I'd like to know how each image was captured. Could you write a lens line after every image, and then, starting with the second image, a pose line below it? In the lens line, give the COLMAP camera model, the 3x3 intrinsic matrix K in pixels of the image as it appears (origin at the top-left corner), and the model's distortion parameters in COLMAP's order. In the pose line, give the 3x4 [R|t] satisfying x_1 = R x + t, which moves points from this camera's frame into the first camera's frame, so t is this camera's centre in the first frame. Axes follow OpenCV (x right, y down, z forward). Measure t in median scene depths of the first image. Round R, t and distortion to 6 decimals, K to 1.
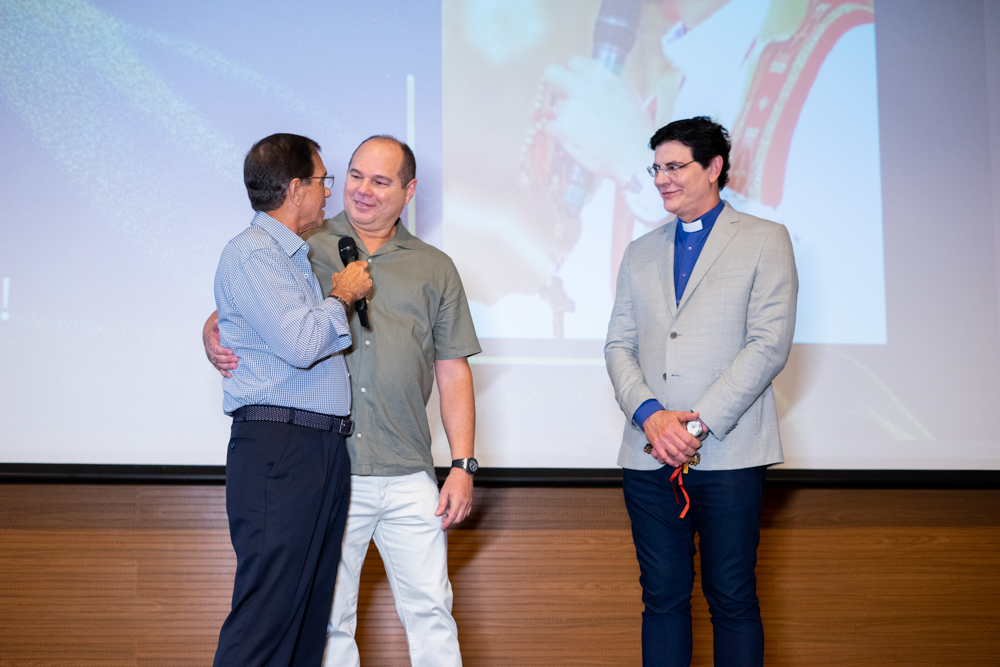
lens RADIAL K [[1299.4, 0, 540.7], [0, 1299.4, 339.4], [0, 0, 1]] dist [-0.004465, 0.000000]
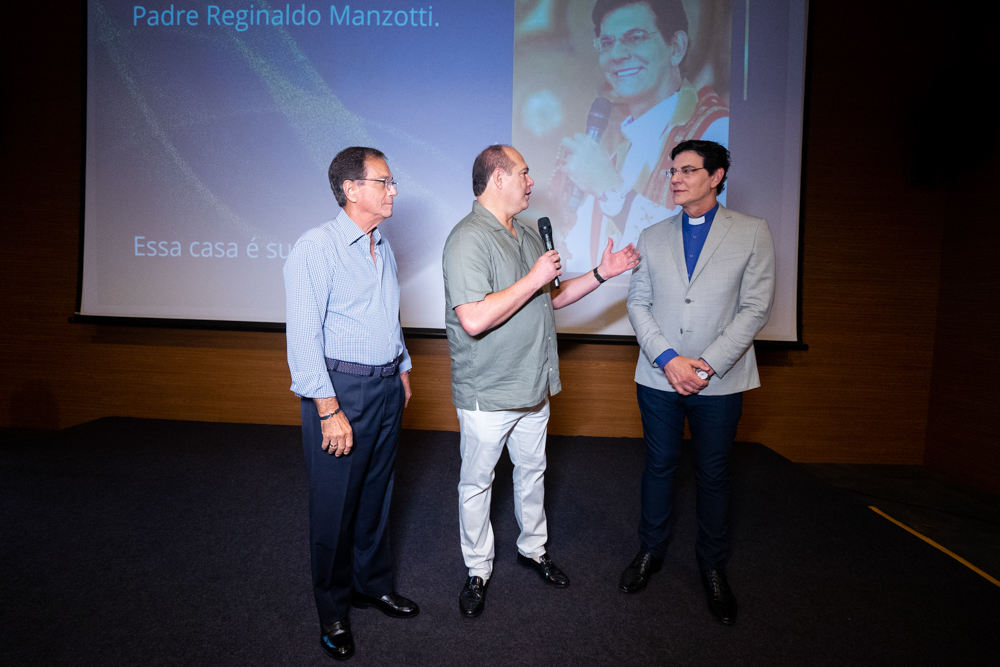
lens RADIAL K [[482.0, 0, 480.8], [0, 482.0, 320.6], [0, 0, 1]] dist [-0.040522, 0.007654]
pose [[0.992178, 0.035115, -0.119793, -0.023285], [-0.019797, 0.991738, 0.126741, -0.018726], [0.123254, -0.123378, 0.984676, 0.209515]]
